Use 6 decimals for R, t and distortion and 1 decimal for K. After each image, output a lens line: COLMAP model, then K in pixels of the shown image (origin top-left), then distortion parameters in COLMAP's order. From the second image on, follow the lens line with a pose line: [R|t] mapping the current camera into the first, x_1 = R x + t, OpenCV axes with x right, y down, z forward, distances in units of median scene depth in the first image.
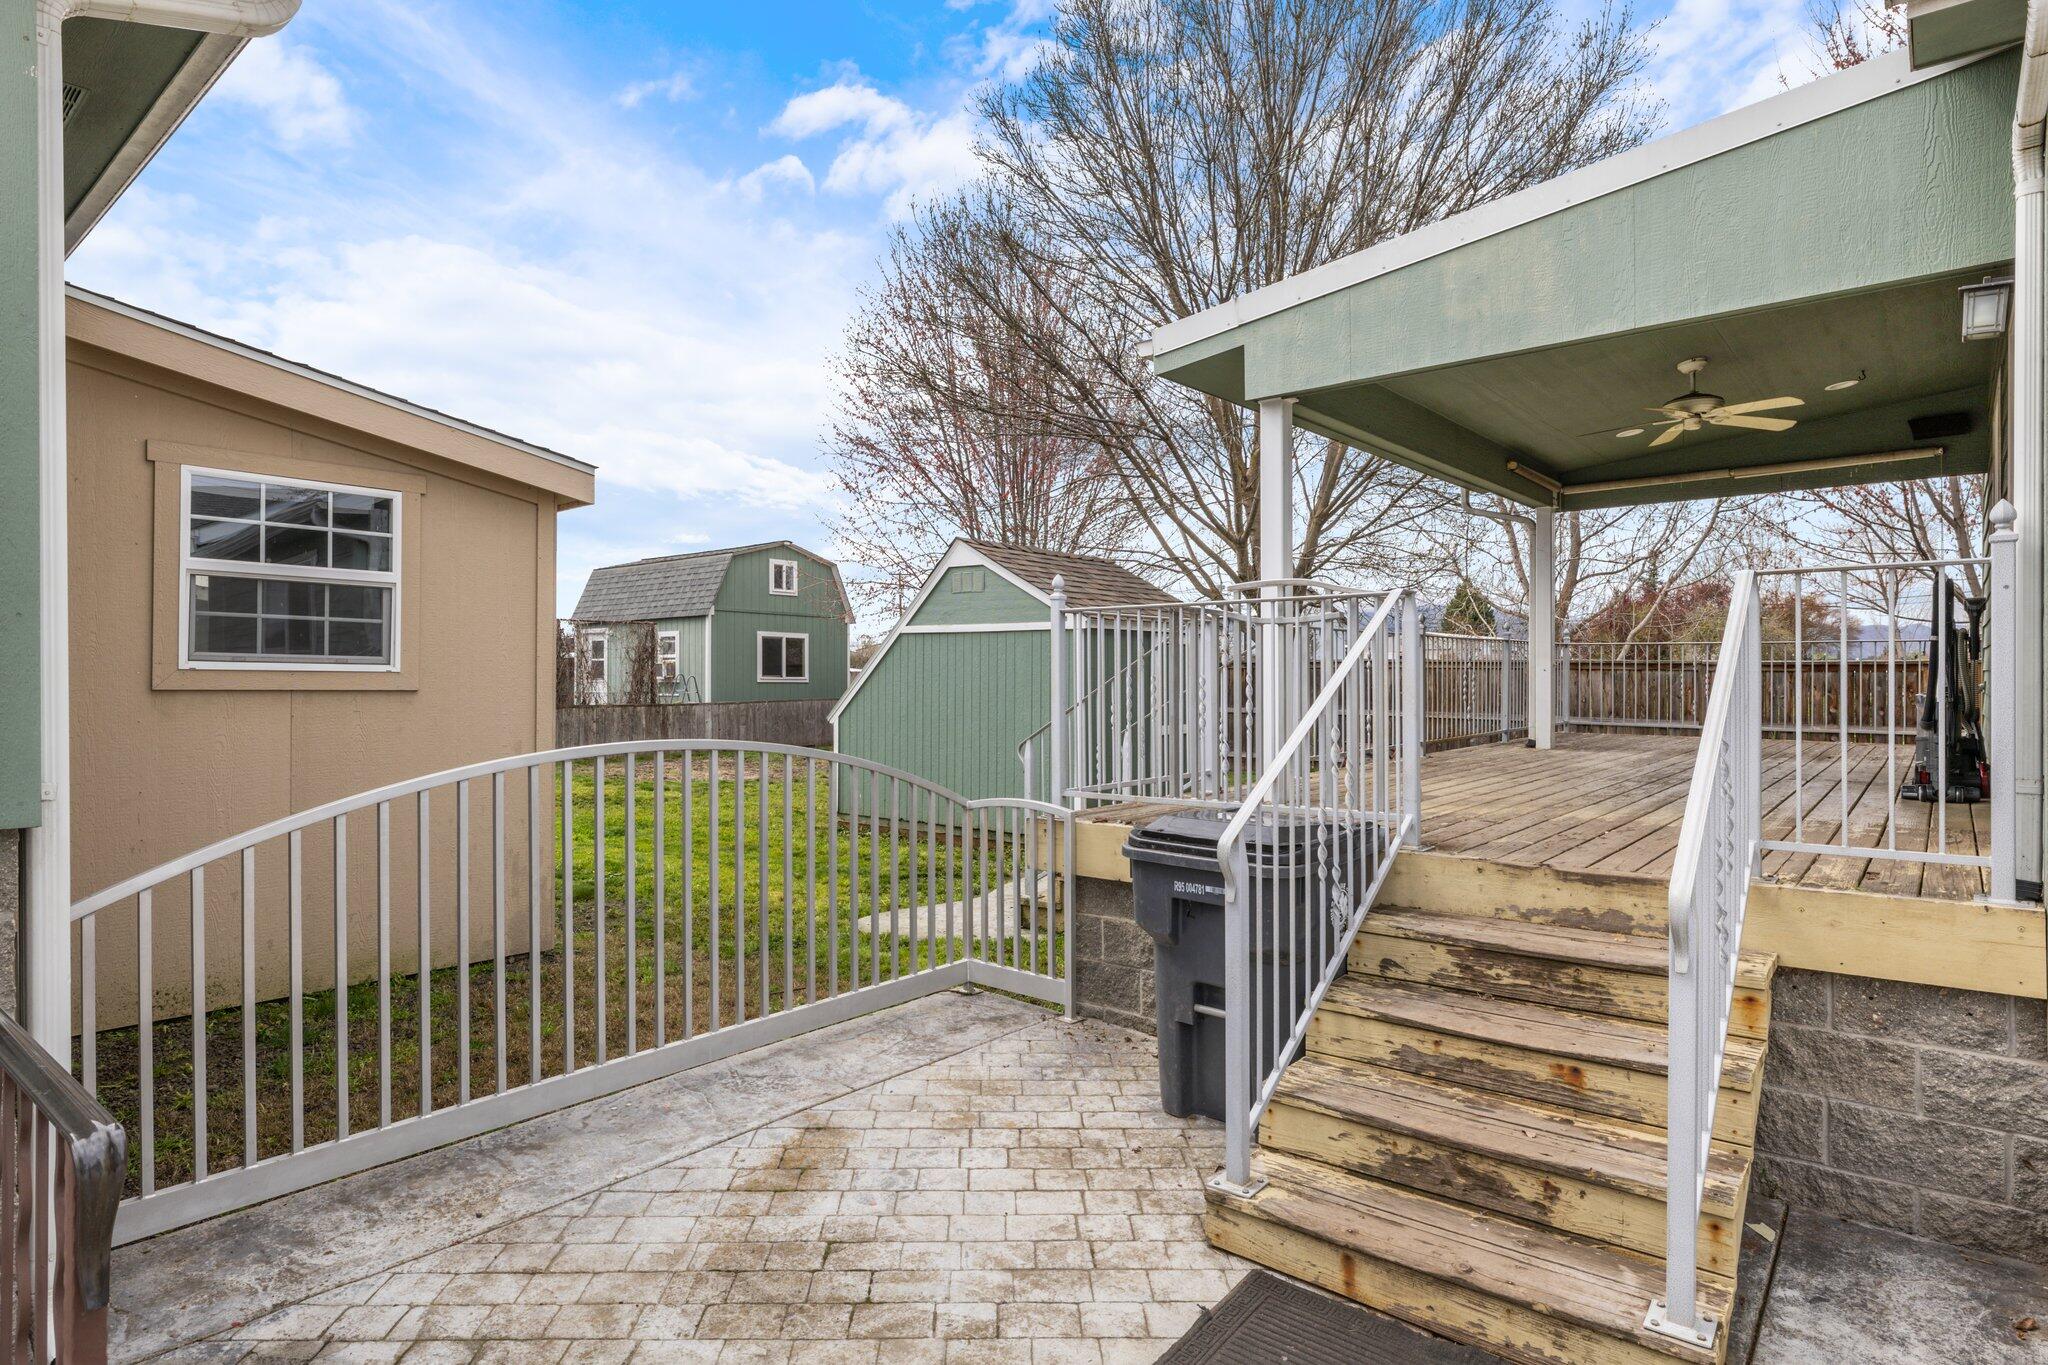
lens RADIAL K [[1092.4, 0, 1036.1], [0, 1092.4, 682.7], [0, 0, 1]] dist [-0.001872, -0.000905]
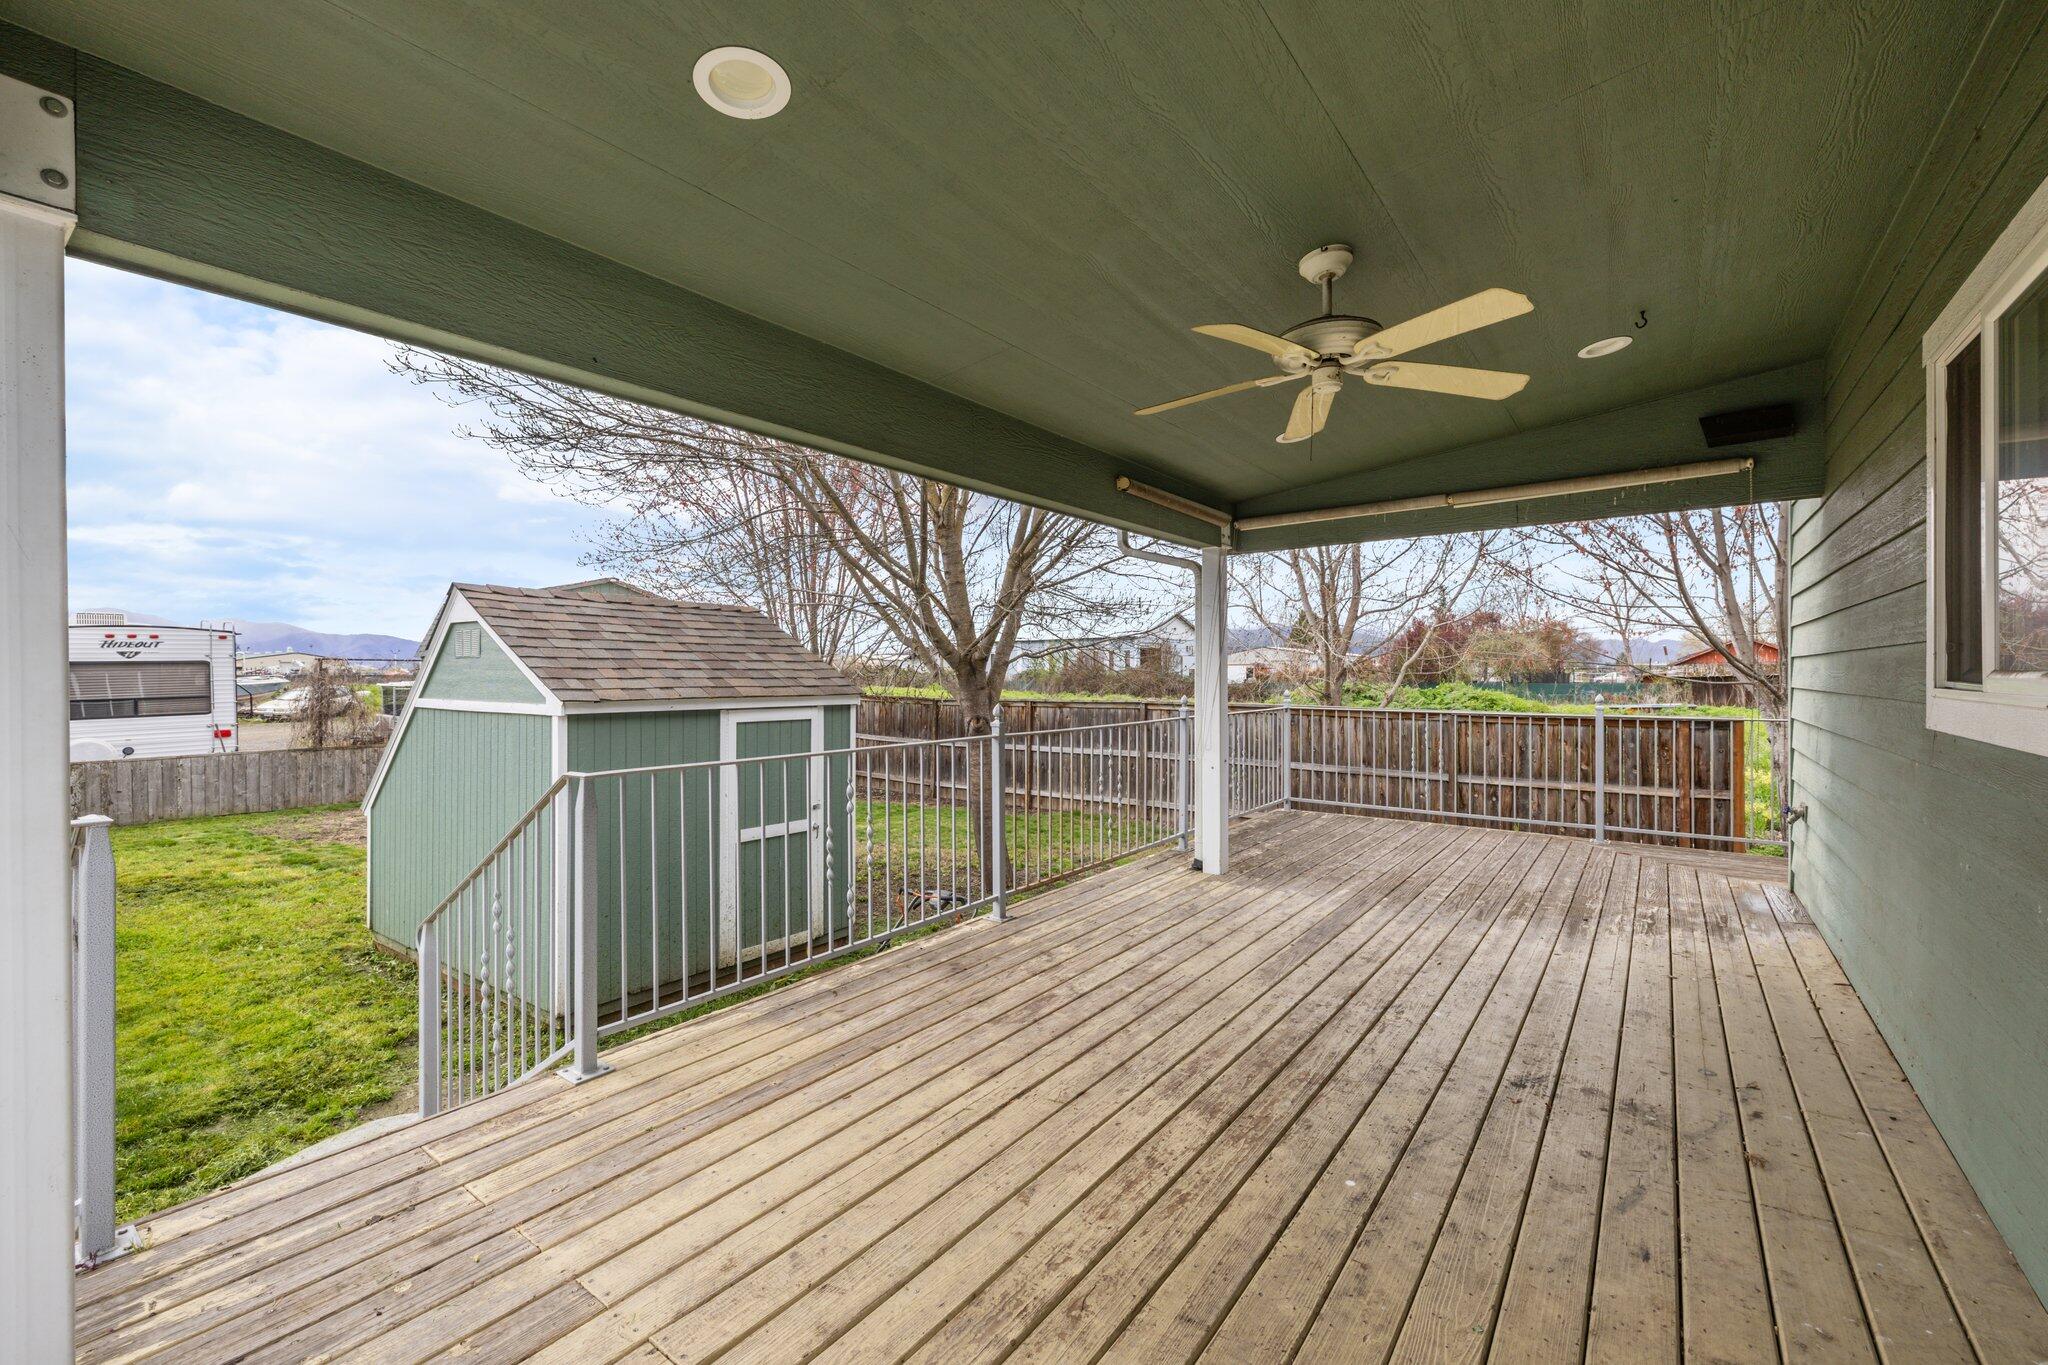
lens RADIAL K [[854.9, 0, 1020.6], [0, 854.9, 674.5], [0, 0, 1]] dist [0.001495, 0.000247]
pose [[0.998667, -0.001177, 0.051596, 0.288028], [0.001852, 0.999913, -0.013045, -0.063097], [-0.051577, 0.013123, 0.998583, 0.402495]]
